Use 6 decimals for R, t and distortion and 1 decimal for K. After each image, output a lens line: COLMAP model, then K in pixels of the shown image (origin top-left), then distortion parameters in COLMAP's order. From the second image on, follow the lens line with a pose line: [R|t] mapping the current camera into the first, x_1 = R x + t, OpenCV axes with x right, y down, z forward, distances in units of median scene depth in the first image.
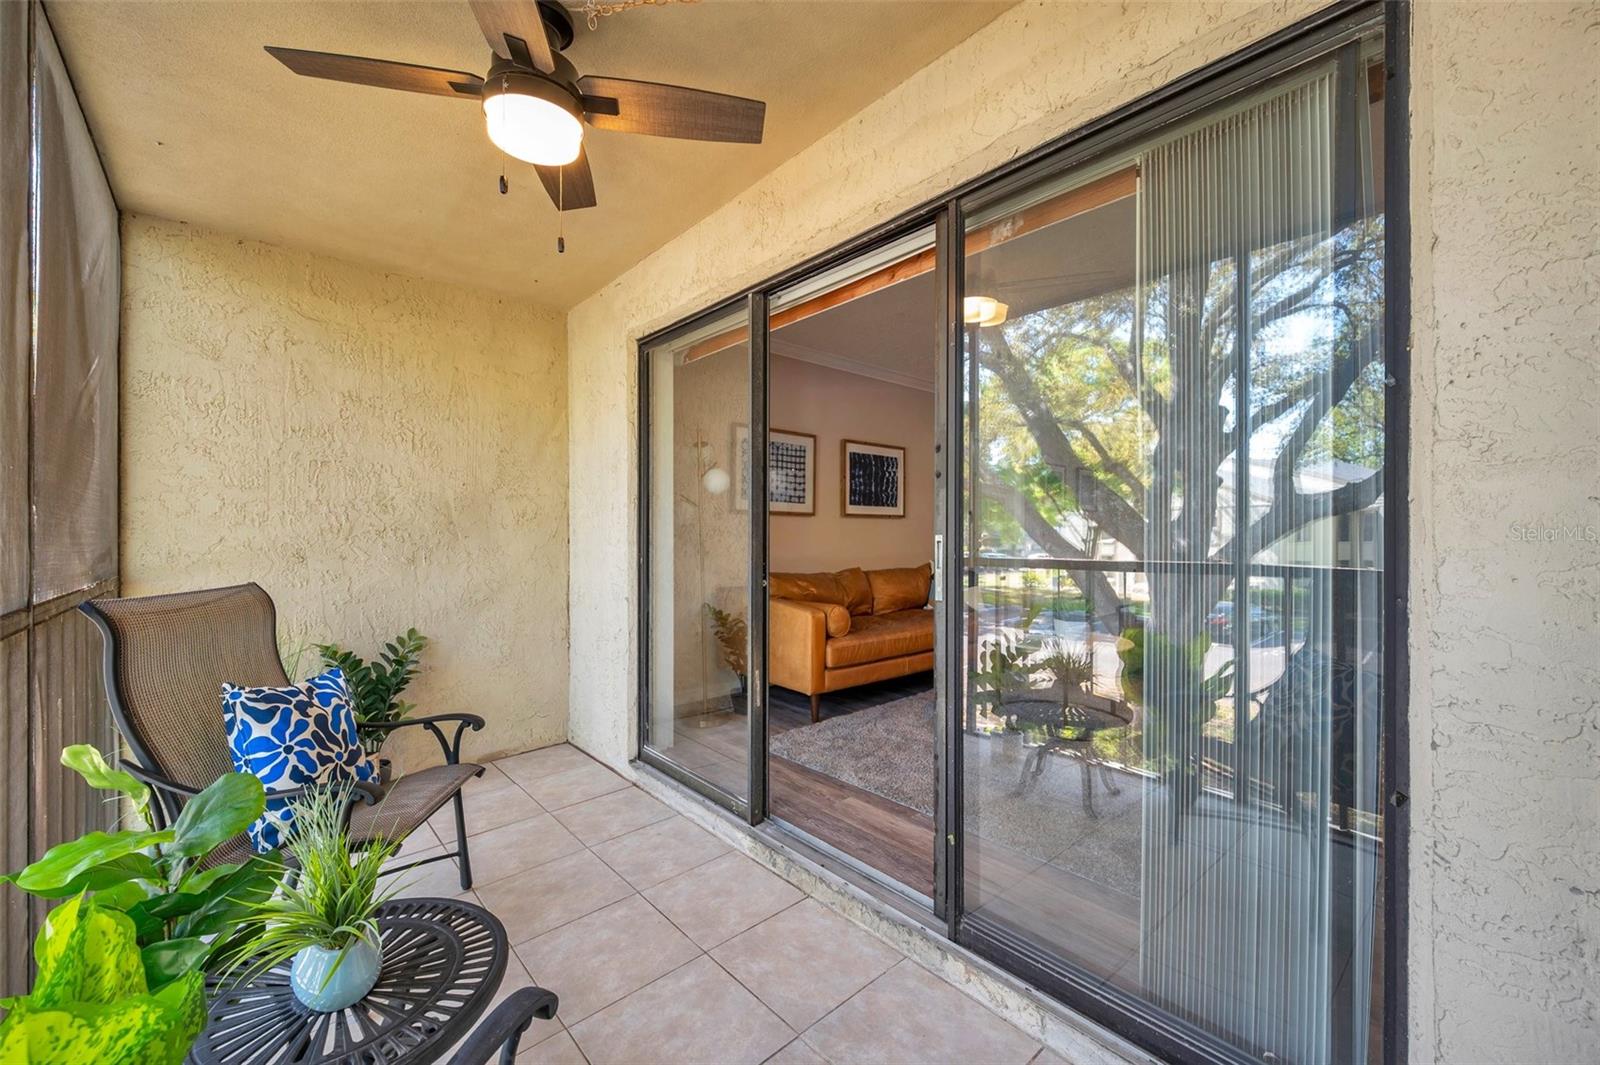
lens RADIAL K [[635.4, 0, 800.0], [0, 635.4, 532.5], [0, 0, 1]] dist [0.001404, 0.000341]
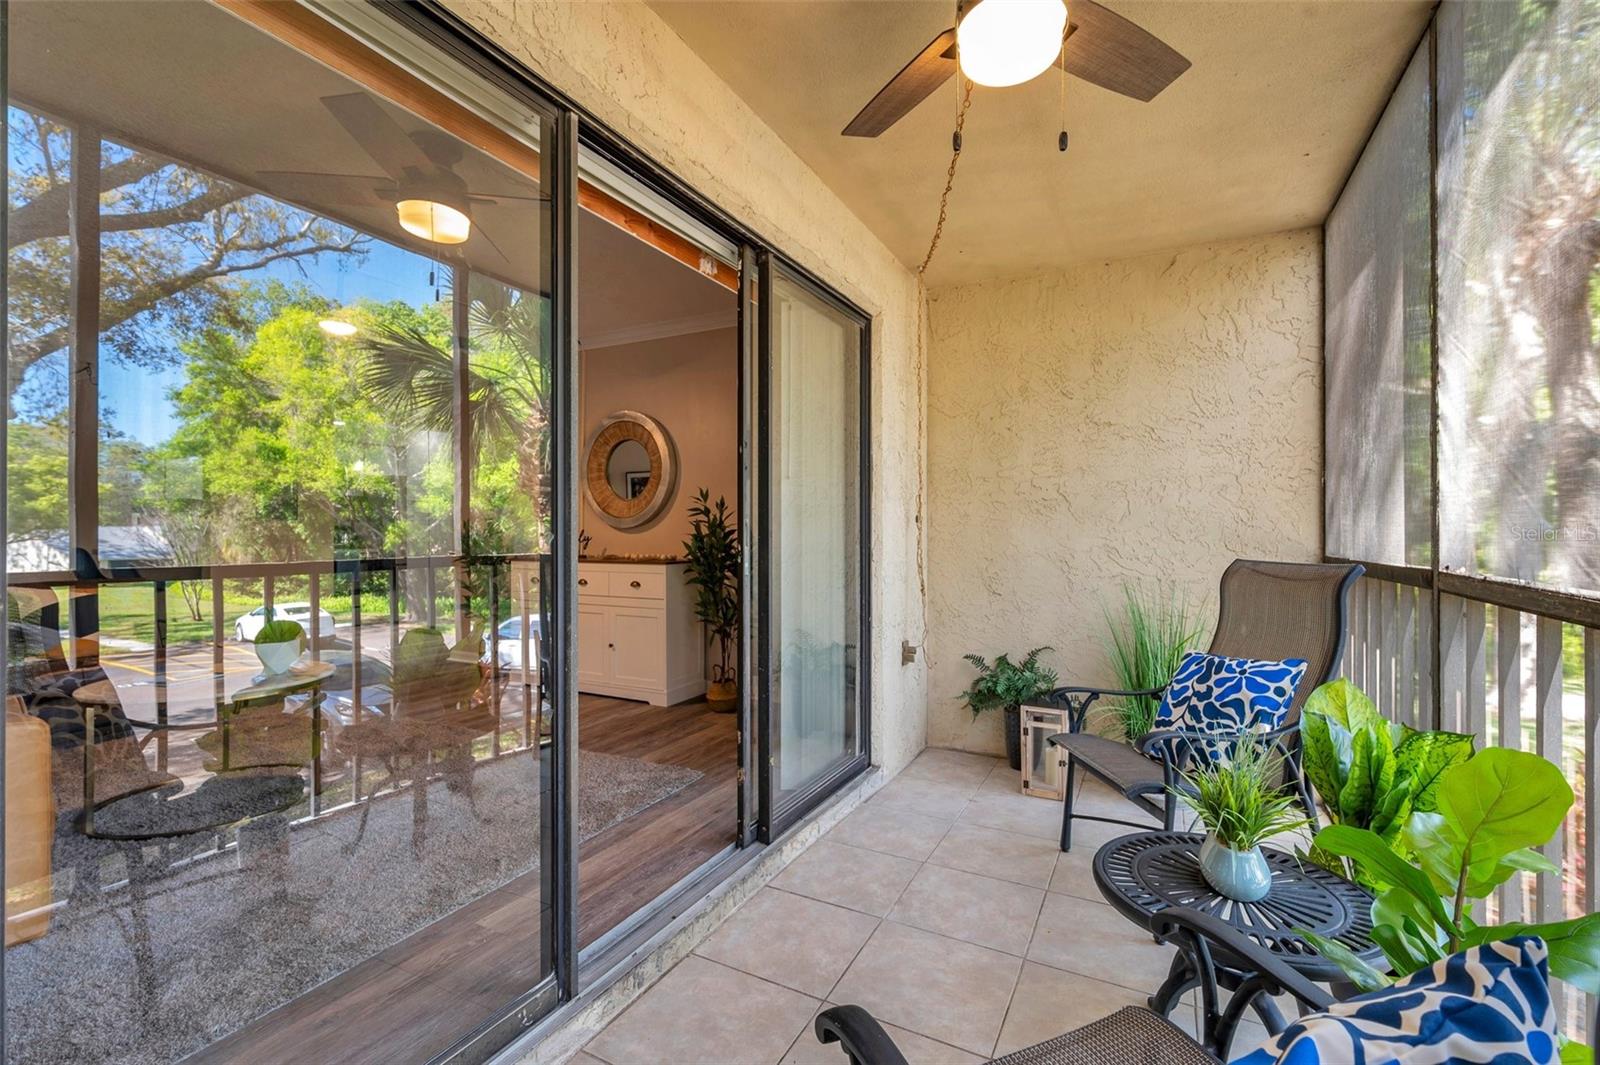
lens RADIAL K [[708.9, 0, 800.0], [0, 708.9, 532.5], [0, 0, 1]] dist [-0.000993, -0.000173]
pose [[-0.354195, 0.000137, 0.935172, -0.731308], [0.005297, 0.999984, 0.001859, 0.018344], [-0.935157, 0.005612, -0.354190, 0.967013]]
